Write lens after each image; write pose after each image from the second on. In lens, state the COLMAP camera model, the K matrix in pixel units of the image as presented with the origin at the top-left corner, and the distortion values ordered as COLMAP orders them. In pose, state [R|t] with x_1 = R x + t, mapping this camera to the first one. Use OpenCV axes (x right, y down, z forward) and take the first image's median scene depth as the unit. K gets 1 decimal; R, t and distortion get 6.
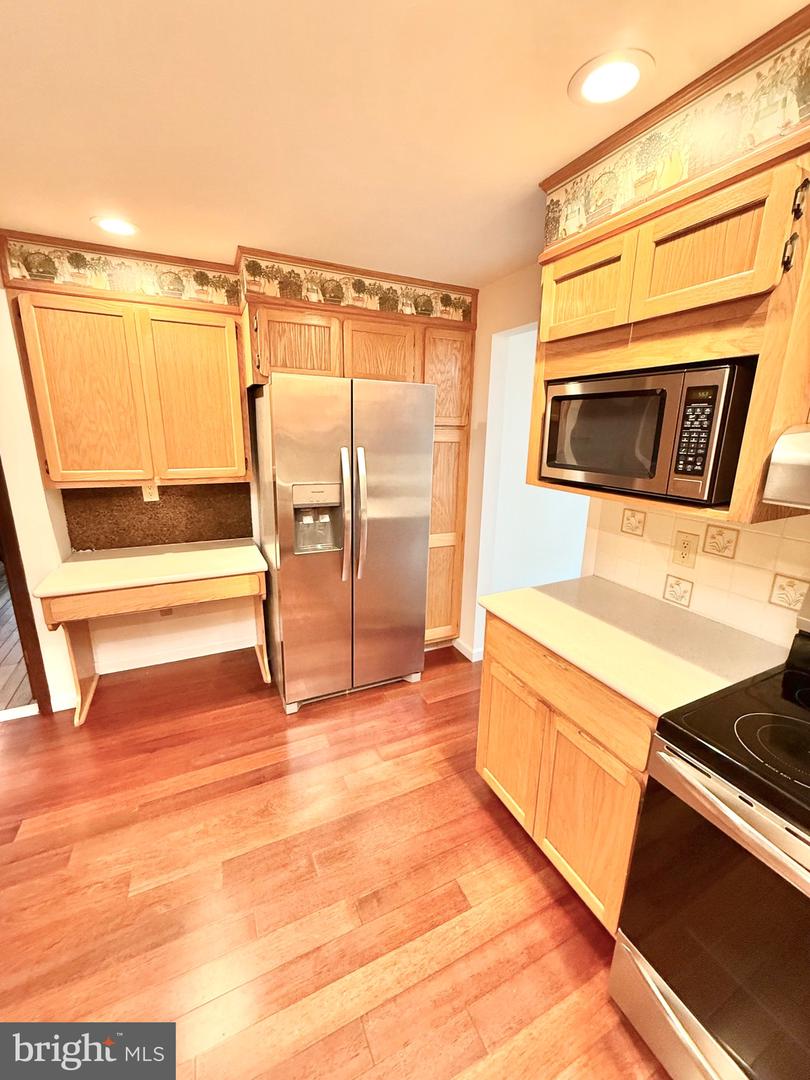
lens RADIAL K [[431.8, 0, 405.7], [0, 431.8, 535.4], [0, 0, 1]] dist [0.000053, -0.000046]
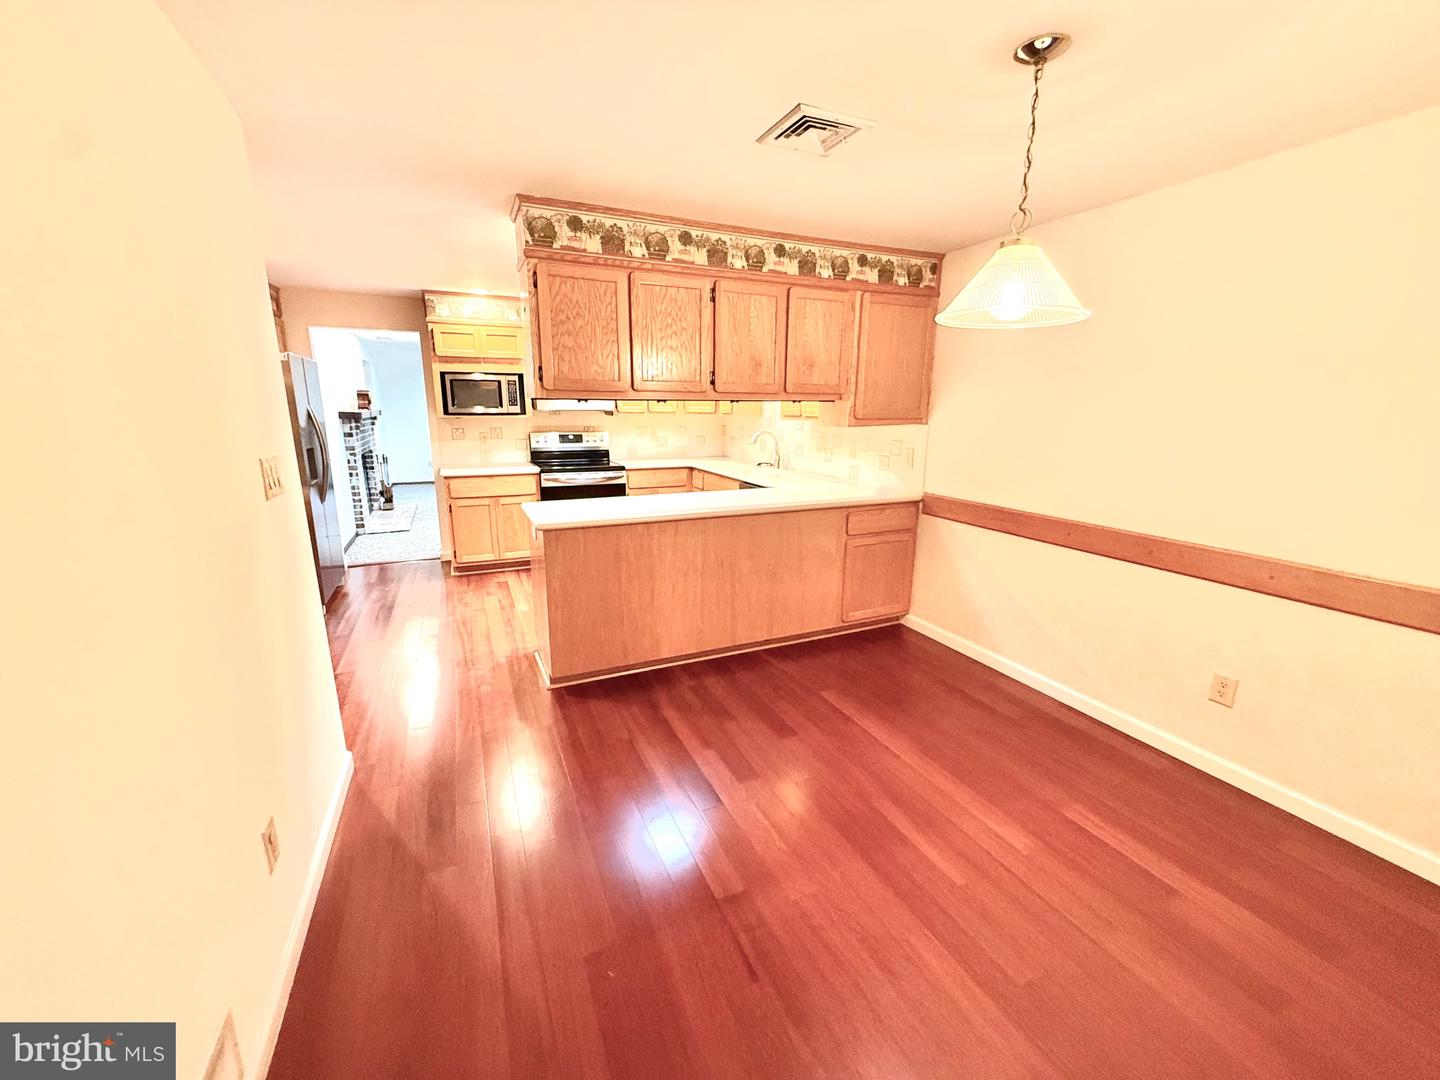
lens RADIAL K [[573.3, 0, 717.4], [0, 573.3, 536.2], [0, 0, 1]] dist [0.000164, 0.000043]
pose [[0.025809, -0.243531, 0.969550, -2.402898], [0.238399, 0.943389, 0.230614, 0.104409], [-0.970824, 0.225188, 0.082406, -0.428478]]
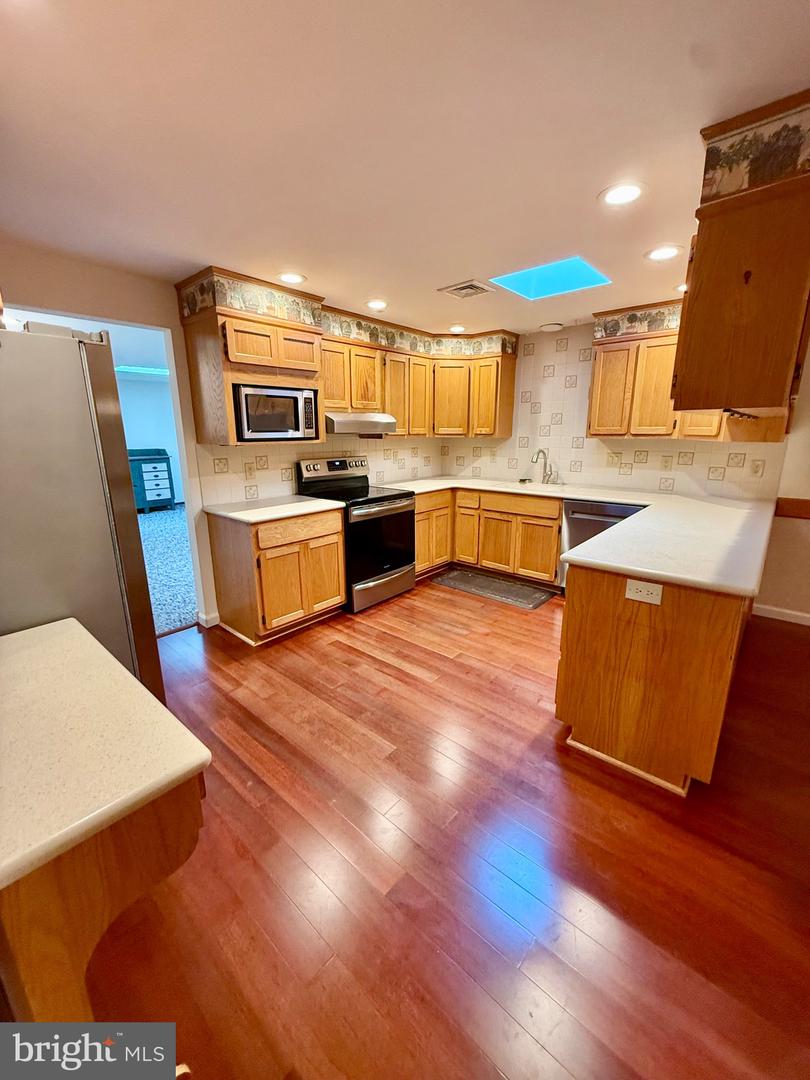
lens RADIAL K [[431.8, 0, 405.7], [0, 431.8, 535.4], [0, 0, 1]] dist [0.000053, -0.000046]
pose [[-0.393474, -0.234451, 0.888938, -1.377508], [0.224258, 0.913248, 0.340126, -0.196398], [-0.891564, 0.333182, -0.306762, 0.937090]]
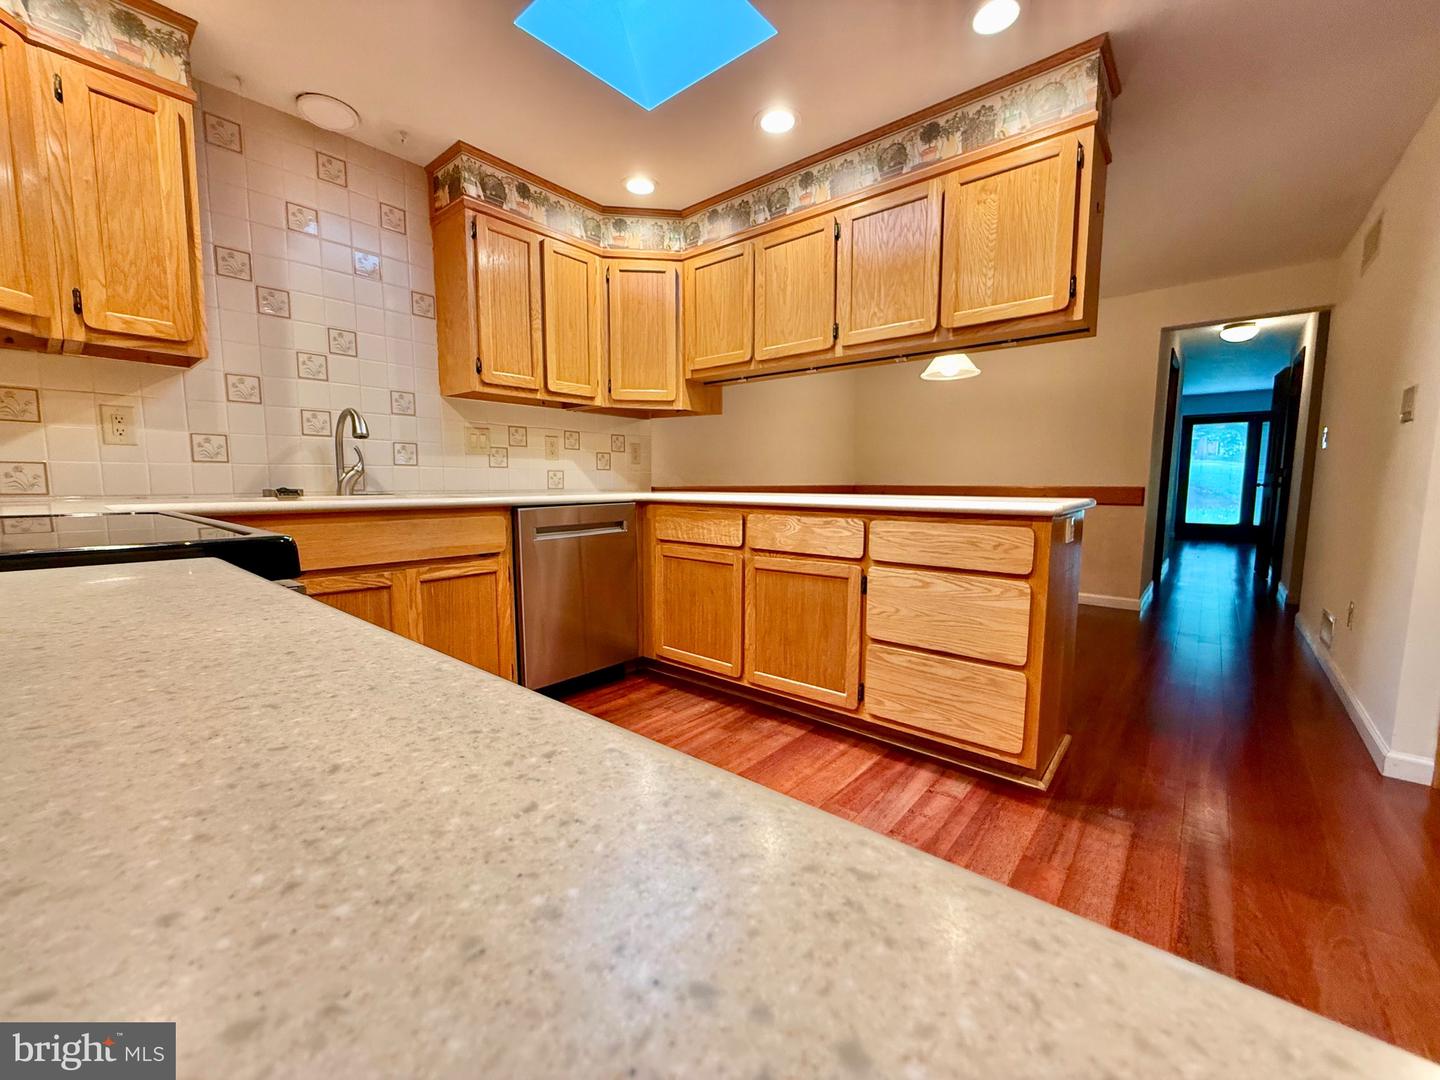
lens RADIAL K [[575.7, 0, 714.0], [0, 575.7, 539.1], [0, 0, 1]] dist [0.000053, -0.000046]
pose [[-0.916344, 0.018567, -0.399961, 0.241951], [-0.117633, 0.942356, 0.313253, 0.109278], [0.382722, 0.334097, -0.861338, 0.894343]]
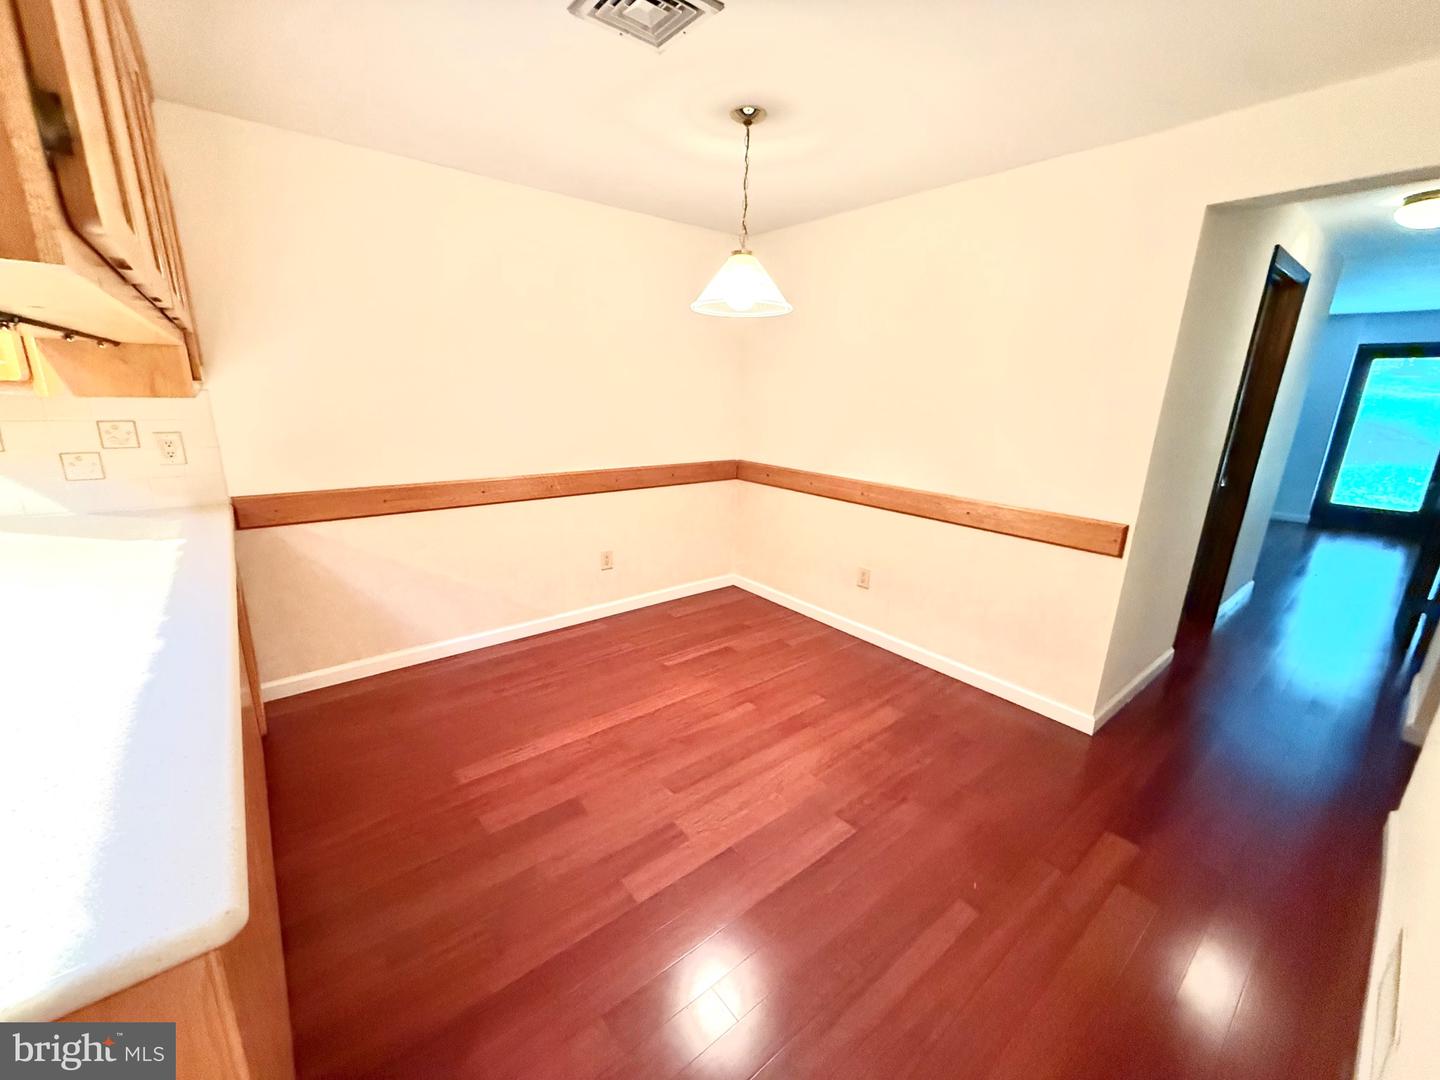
lens RADIAL K [[575.7, 0, 714.0], [0, 575.7, 539.1], [0, 0, 1]] dist [0.000053, -0.000046]
pose [[-0.971700, 0.011225, -0.235953, -1.126980], [-0.104846, 0.874593, 0.473385, -0.046248], [0.211677, 0.484727, -0.848665, 0.371698]]
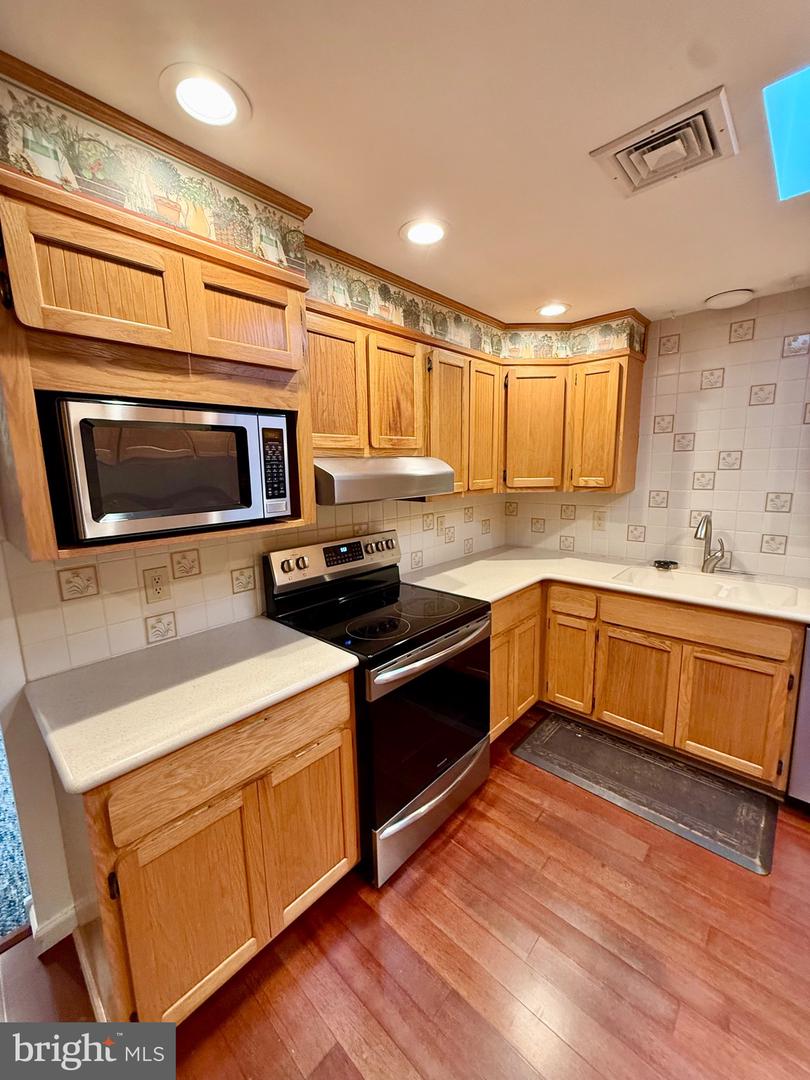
lens RADIAL K [[431.8, 0, 405.7], [0, 431.8, 535.4], [0, 0, 1]] dist [0.000053, -0.000046]
pose [[-0.366034, -0.159867, 0.916767, -0.386846], [0.243399, 0.934395, 0.260122, -0.166322], [-0.898207, 0.318354, -0.303109, 0.657085]]
